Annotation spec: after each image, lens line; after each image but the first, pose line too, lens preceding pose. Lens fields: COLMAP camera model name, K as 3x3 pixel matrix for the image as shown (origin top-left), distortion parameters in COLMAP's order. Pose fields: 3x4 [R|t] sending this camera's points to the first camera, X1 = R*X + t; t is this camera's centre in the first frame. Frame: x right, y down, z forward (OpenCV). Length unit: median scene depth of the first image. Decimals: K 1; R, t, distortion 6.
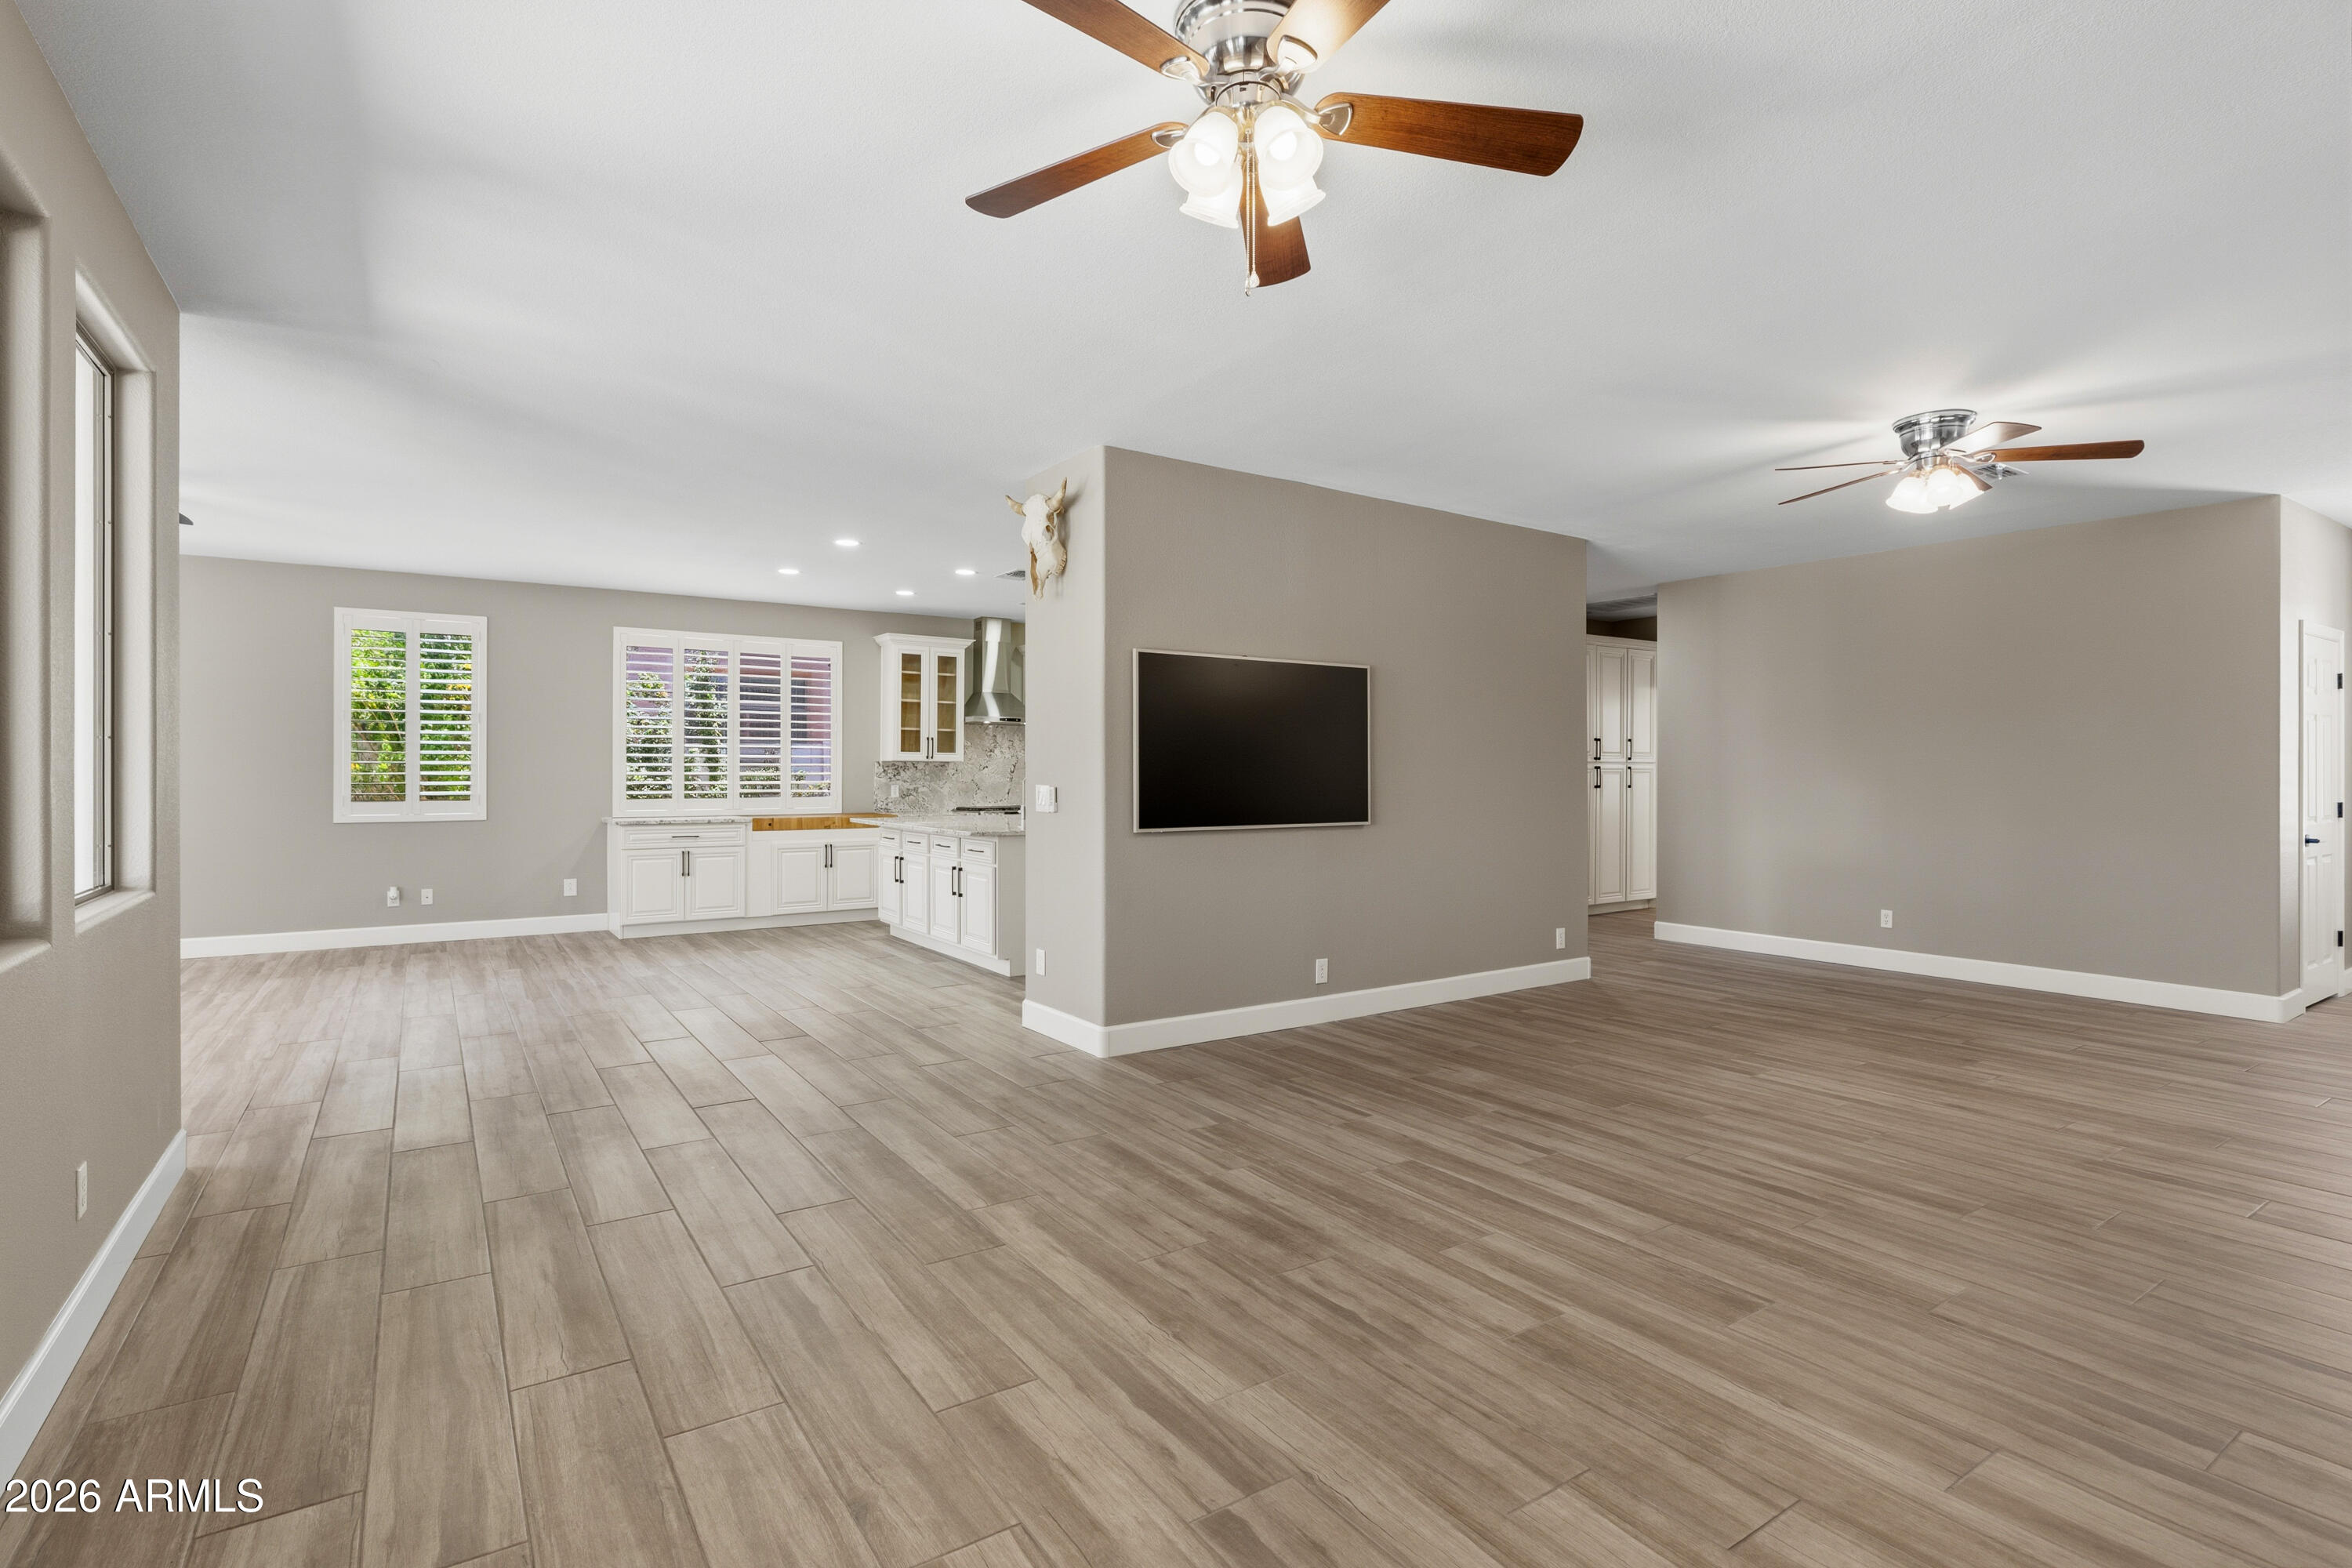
lens RADIAL K [[1124.0, 0, 1158.8], [0, 1124.0, 773.9], [0, 0, 1]] dist [-0.005500, -0.000190]
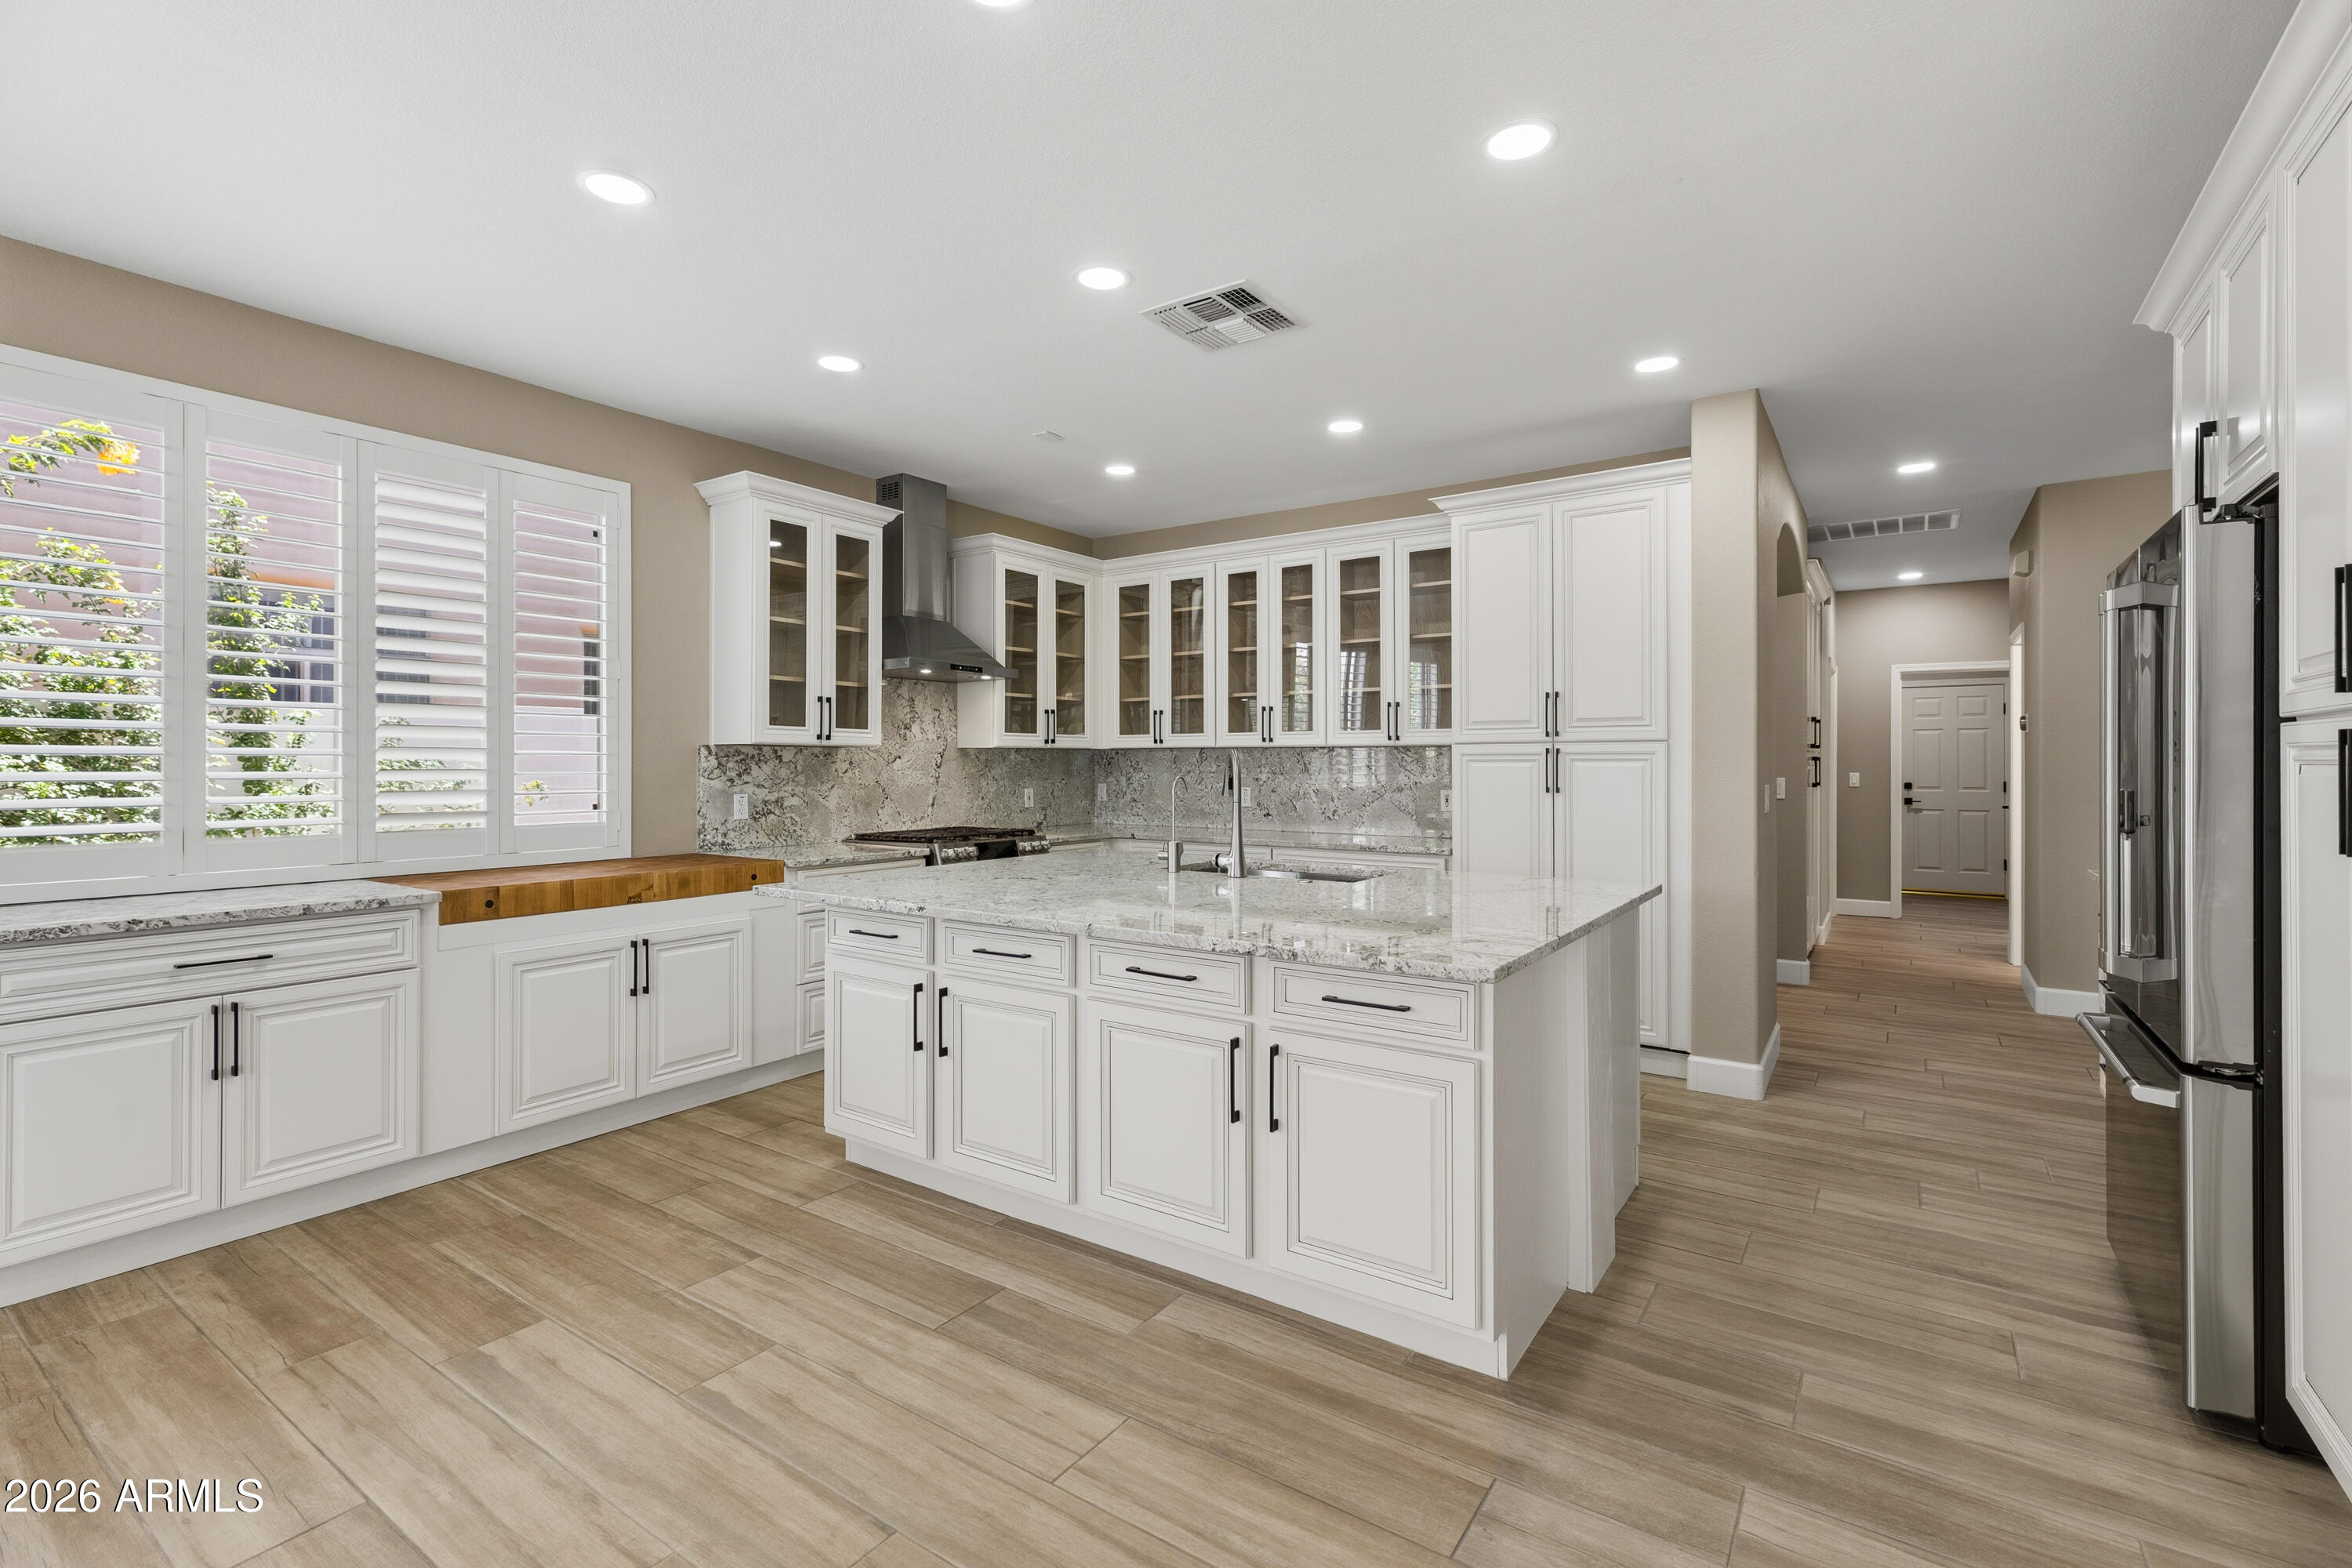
lens RADIAL K [[1055.6, 0, 1167.3], [0, 1055.6, 765.0], [0, 0, 1]] dist [0.001654, 0.000545]
pose [[0.927799, -0.002338, 0.373073, -0.566118], [0.001997, 0.999997, 0.001301, -0.006679], [-0.373075, -0.000462, 0.927801, 1.224468]]
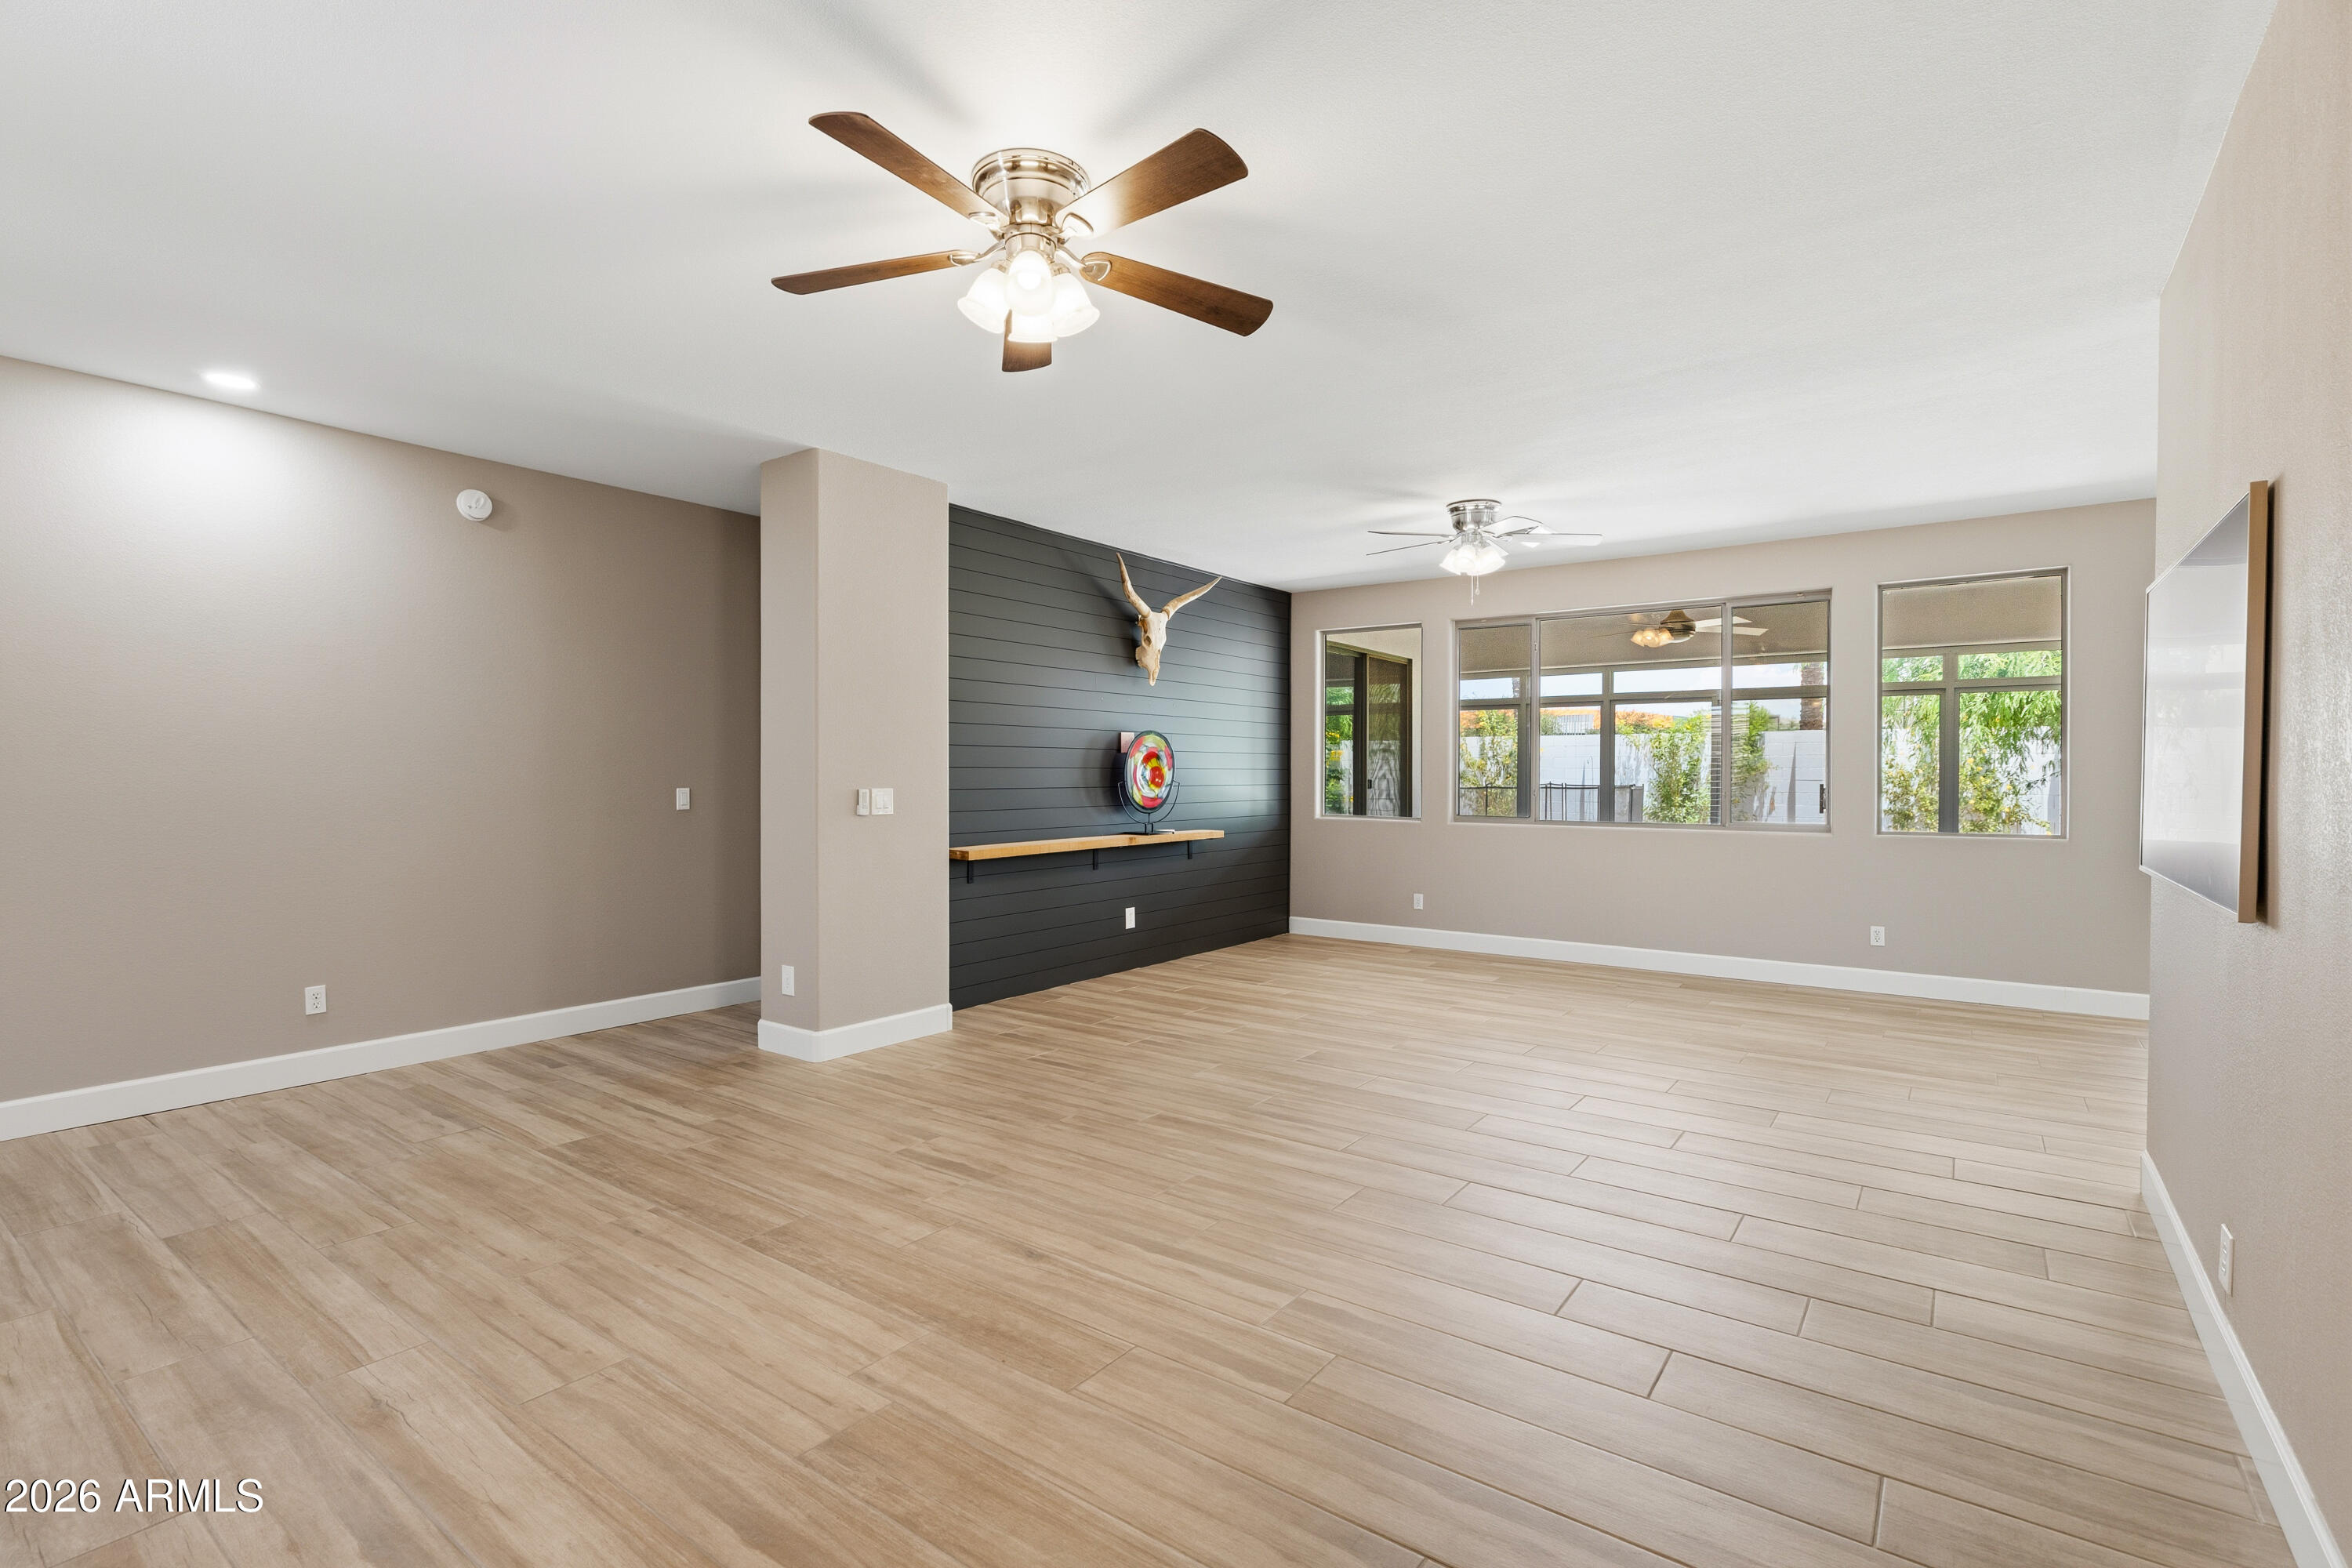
lens RADIAL K [[1087.3, 0, 1159.7], [0, 1087.3, 773.5], [0, 0, 1]] dist [-0.002225, 0.000119]
pose [[-0.941080, -0.002552, -0.338175, 0.877929], [-0.002696, 0.999996, -0.000044, -0.000402], [0.338174, 0.000870, -0.941083, 1.676993]]
